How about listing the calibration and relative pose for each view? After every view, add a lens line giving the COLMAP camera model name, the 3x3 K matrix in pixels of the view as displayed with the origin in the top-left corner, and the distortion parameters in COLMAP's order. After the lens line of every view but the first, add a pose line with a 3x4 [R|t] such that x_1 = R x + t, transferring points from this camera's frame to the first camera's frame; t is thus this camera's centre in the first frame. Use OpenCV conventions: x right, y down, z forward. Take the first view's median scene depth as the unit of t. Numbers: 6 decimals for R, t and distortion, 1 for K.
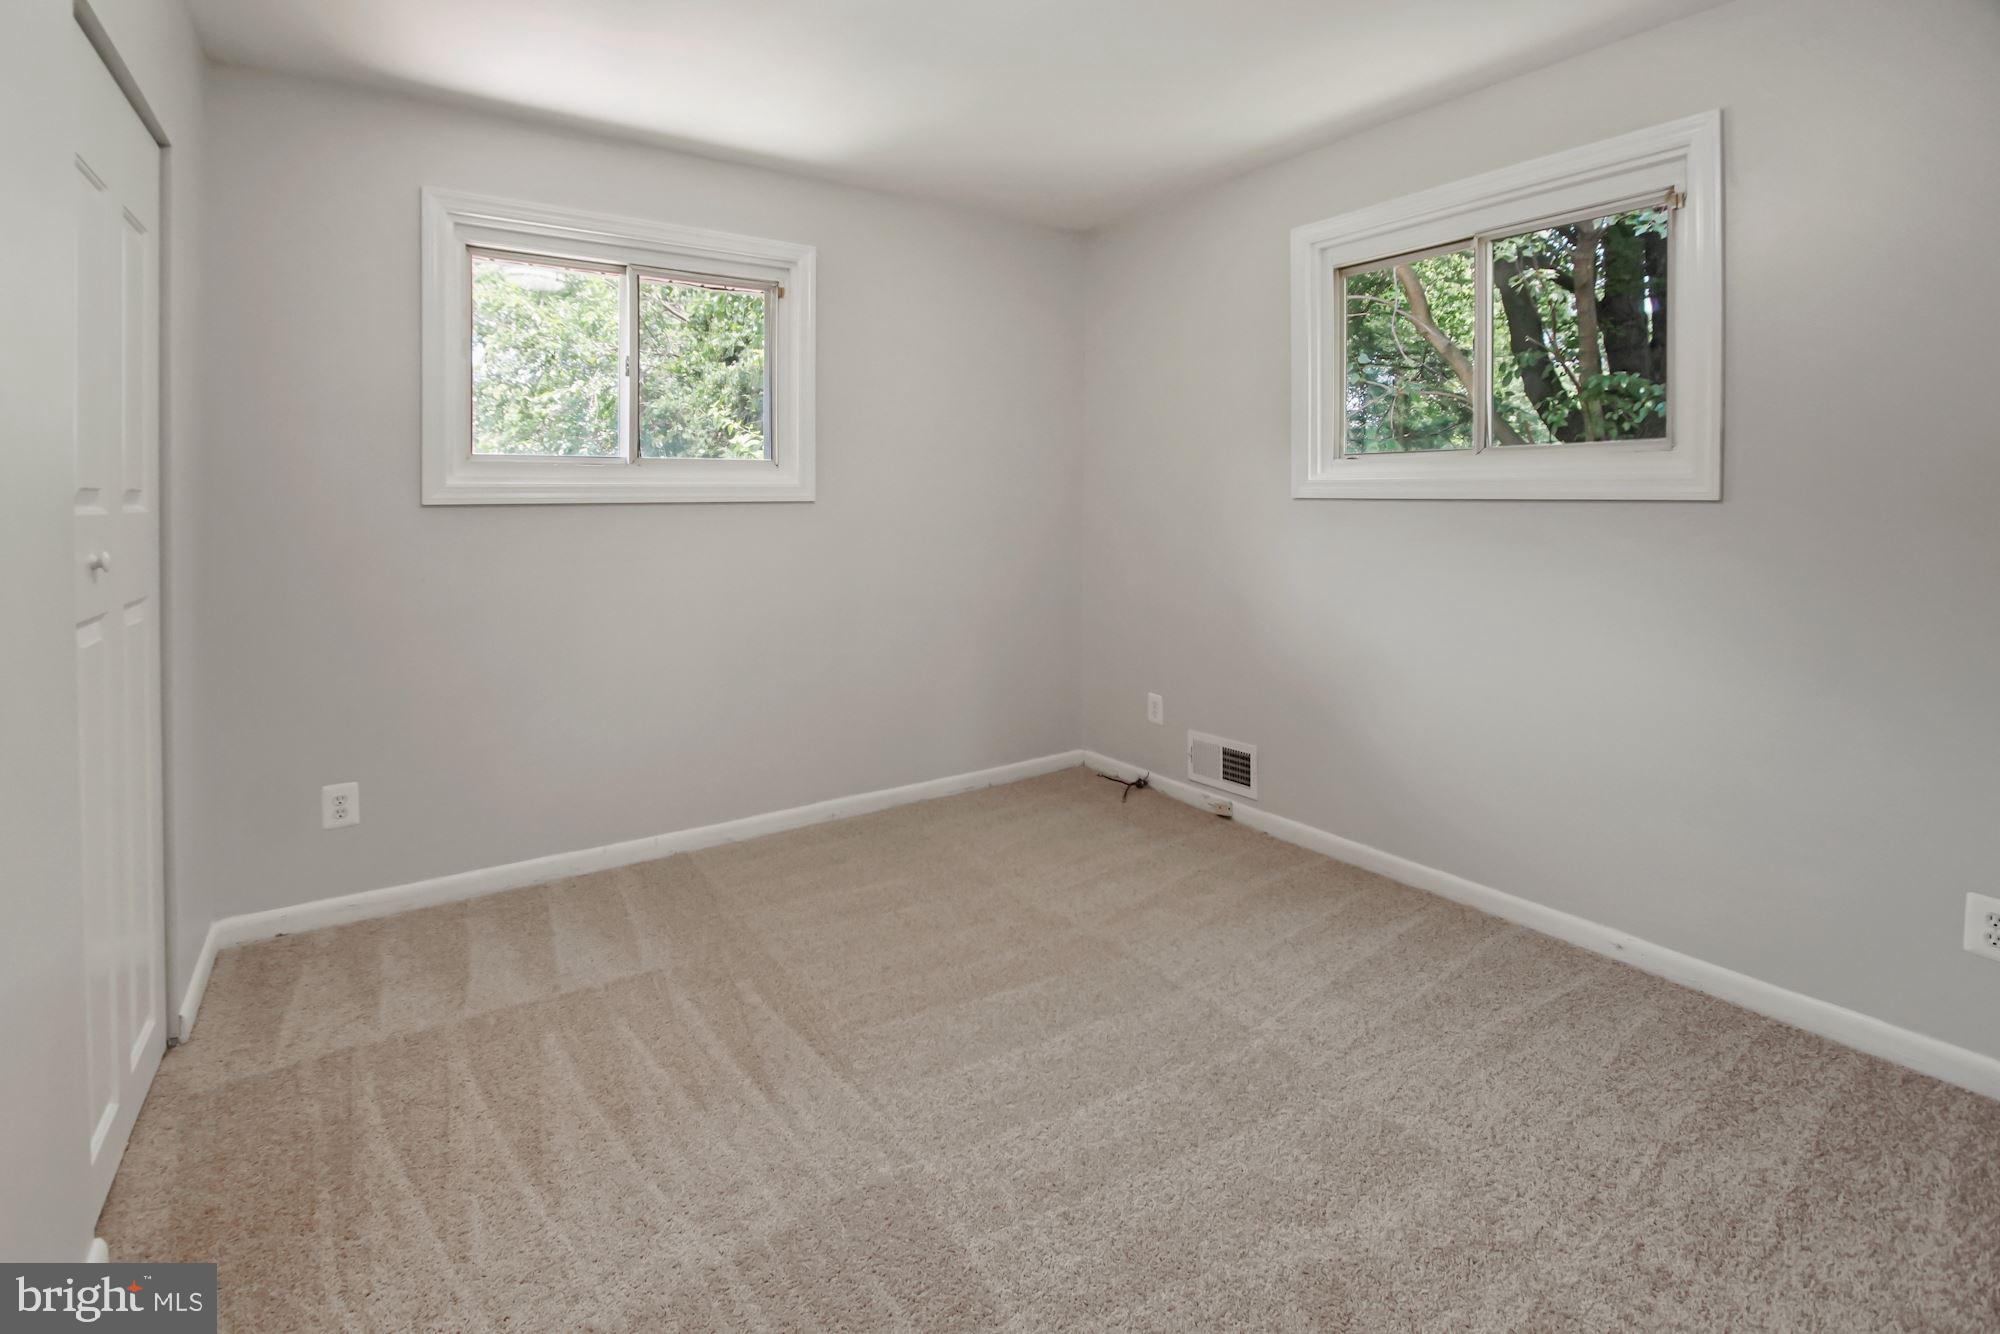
lens RADIAL K [[911.1, 0, 1035.1], [0, 911.1, 498.7], [0, 0, 1]] dist [-0.015851, 0.001152]
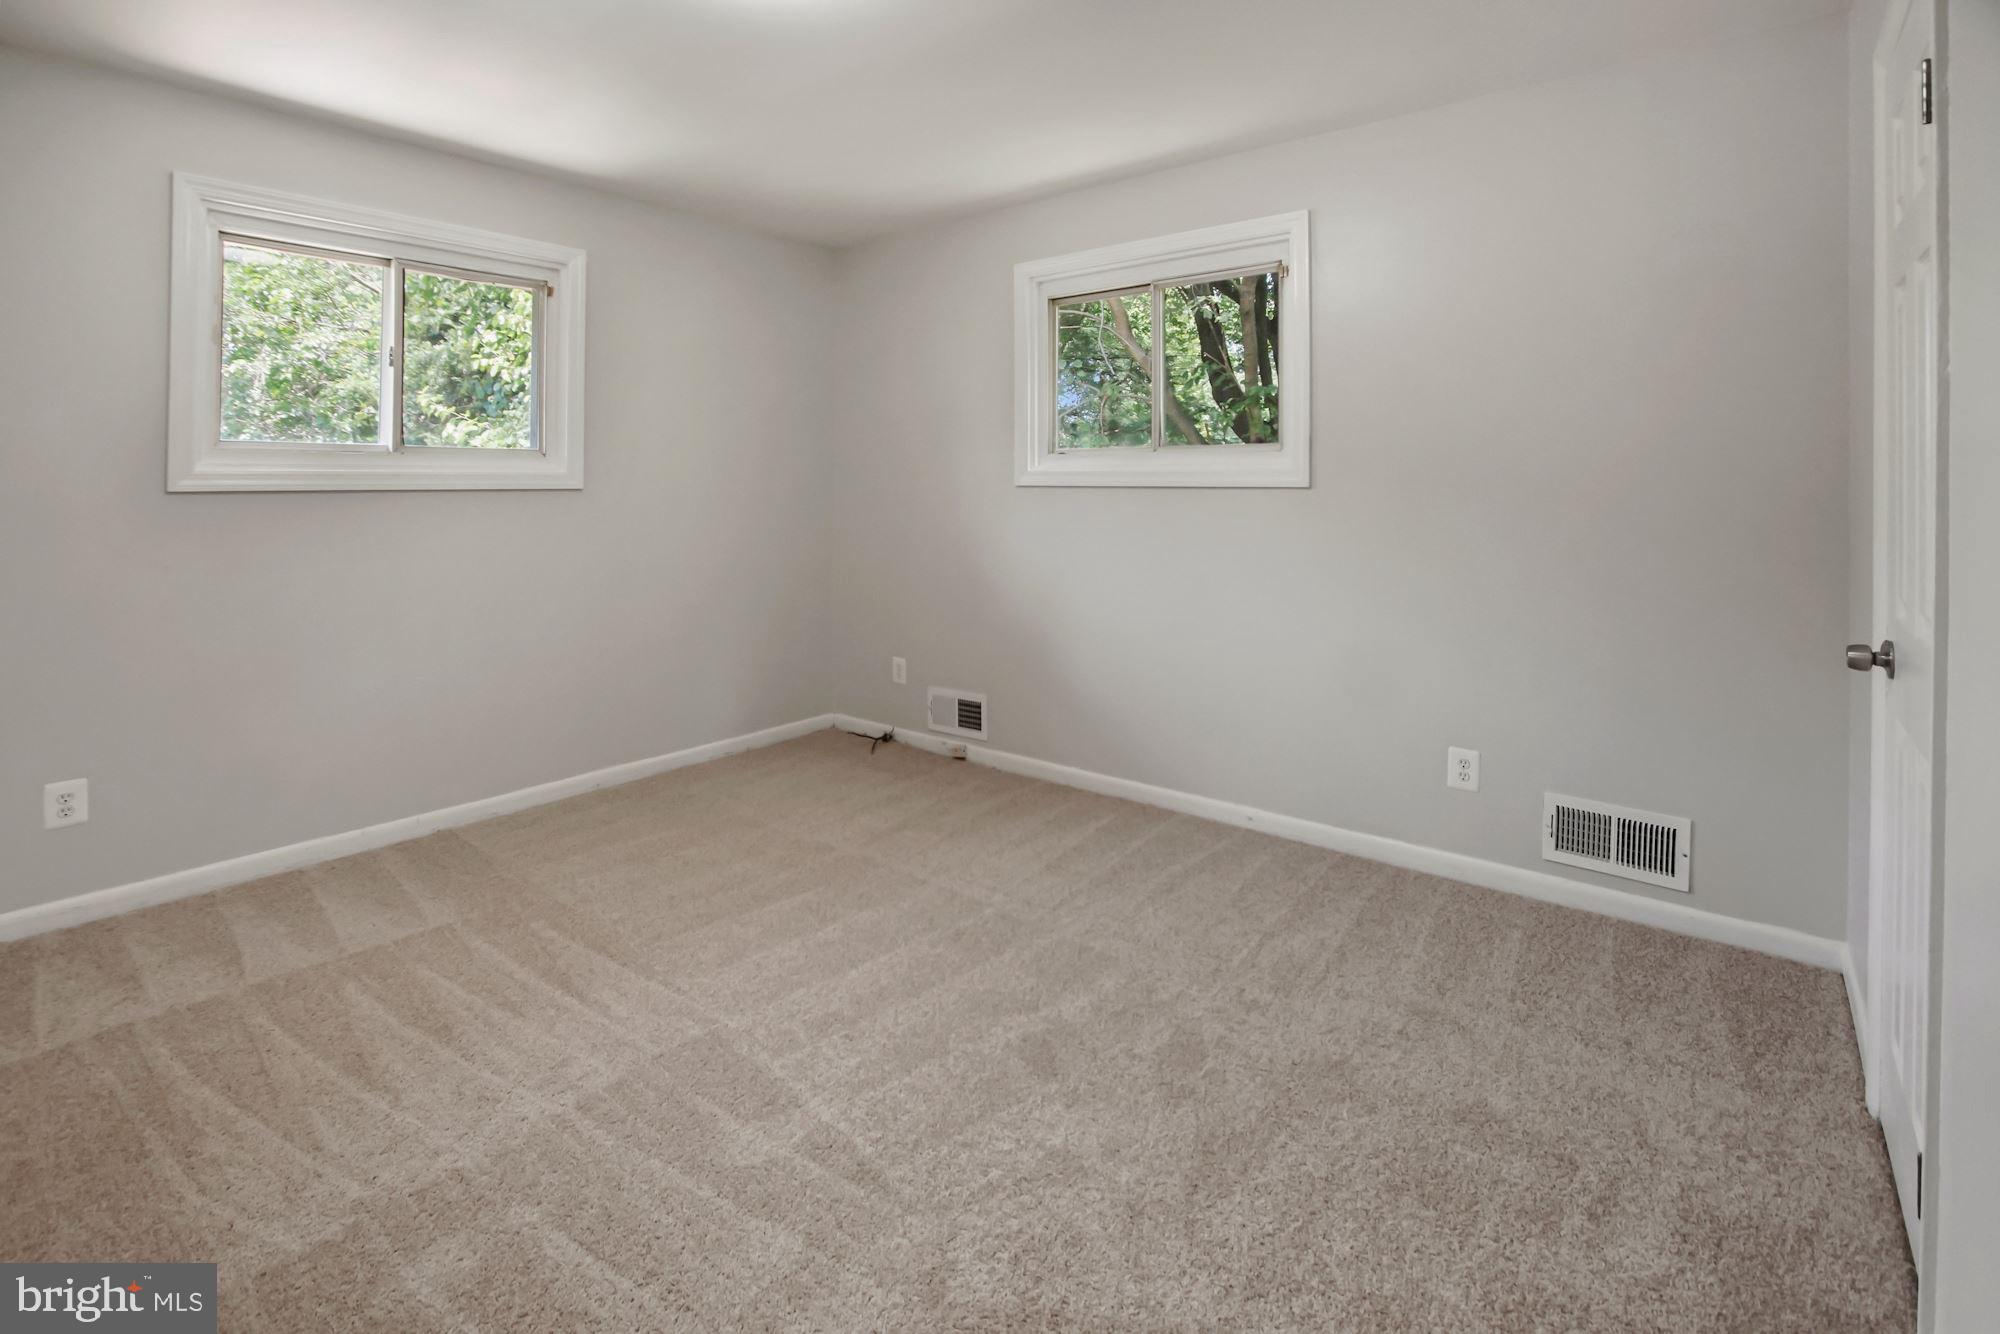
lens RADIAL K [[890.5, 0, 999.8], [0, 890.5, 473.1], [0, 0, 1]] dist [-0.002994, -0.000070]
pose [[0.967448, 0.003915, 0.253041, -0.053538], [0.000394, 0.999856, -0.016974, 0.003874], [-0.253071, 0.016521, 0.967307, -0.205422]]
